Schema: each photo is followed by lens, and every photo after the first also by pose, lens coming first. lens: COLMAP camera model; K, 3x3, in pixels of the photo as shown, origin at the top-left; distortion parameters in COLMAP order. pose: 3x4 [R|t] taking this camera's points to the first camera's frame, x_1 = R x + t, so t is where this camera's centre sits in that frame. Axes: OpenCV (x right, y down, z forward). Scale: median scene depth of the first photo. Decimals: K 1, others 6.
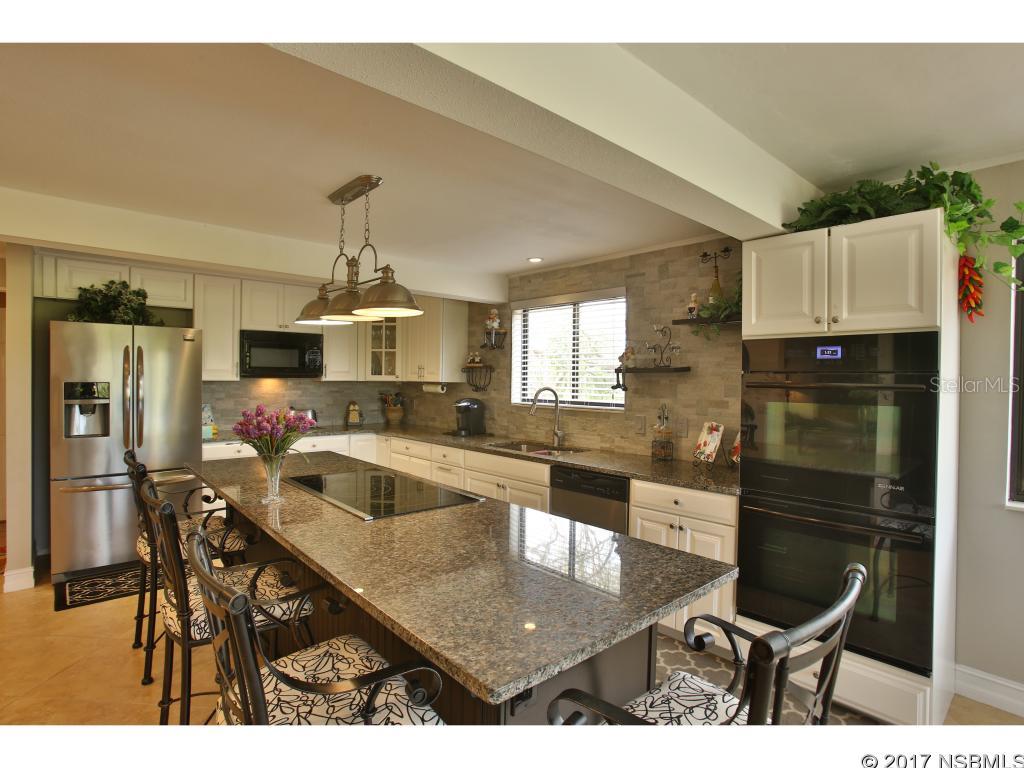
lens RADIAL K [[551.4, 0, 512.0], [0, 551.4, 384.0], [0, 0, 1]] dist [-0.001213, -0.000473]
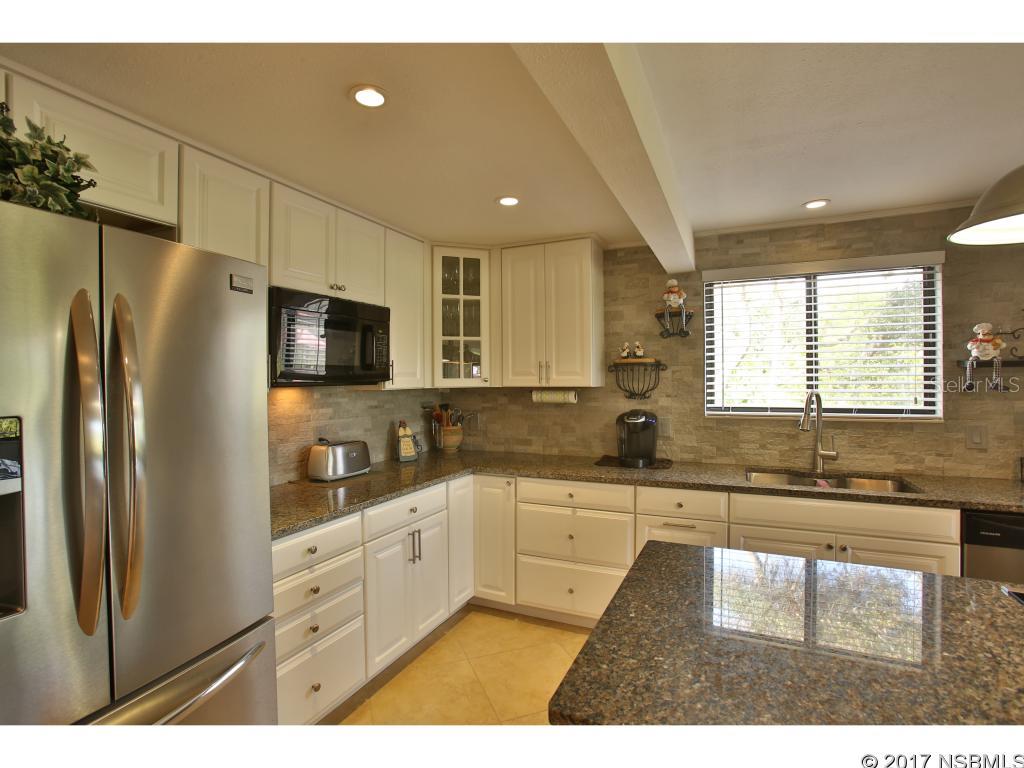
lens RADIAL K [[486.7, 0, 512.0], [0, 486.7, 384.0], [0, 0, 1]] dist [-0.027444, 0.001004]
pose [[0.906103, -0.022140, 0.422477, -0.468897], [0.022759, 0.999735, 0.003580, -0.011190], [-0.422444, 0.006372, 0.906366, 0.526144]]
